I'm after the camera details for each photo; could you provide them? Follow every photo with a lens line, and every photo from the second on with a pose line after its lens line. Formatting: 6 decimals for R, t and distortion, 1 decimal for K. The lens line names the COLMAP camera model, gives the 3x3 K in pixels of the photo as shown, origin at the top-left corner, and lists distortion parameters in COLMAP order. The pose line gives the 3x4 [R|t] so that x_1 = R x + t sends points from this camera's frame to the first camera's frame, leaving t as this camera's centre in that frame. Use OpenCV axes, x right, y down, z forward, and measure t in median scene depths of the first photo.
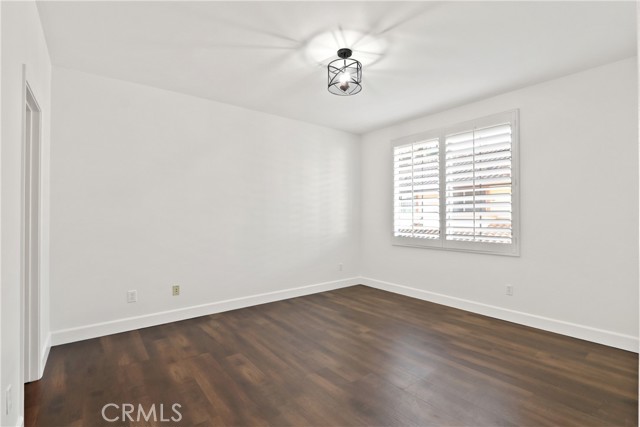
lens RADIAL K [[298.6, 0, 324.4], [0, 298.6, 214.3], [0, 0, 1]] dist [-0.015951, 0.000432]
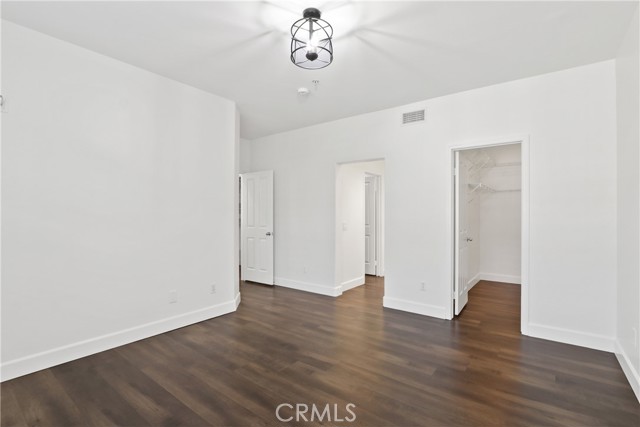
lens RADIAL K [[298.6, 0, 324.4], [0, 298.6, 214.3], [0, 0, 1]] dist [-0.015951, 0.000432]
pose [[-0.964972, -0.002763, -0.262337, 0.246673], [-0.001441, 0.999985, -0.005232, 0.006197], [0.262348, -0.004670, -0.964962, 1.788640]]
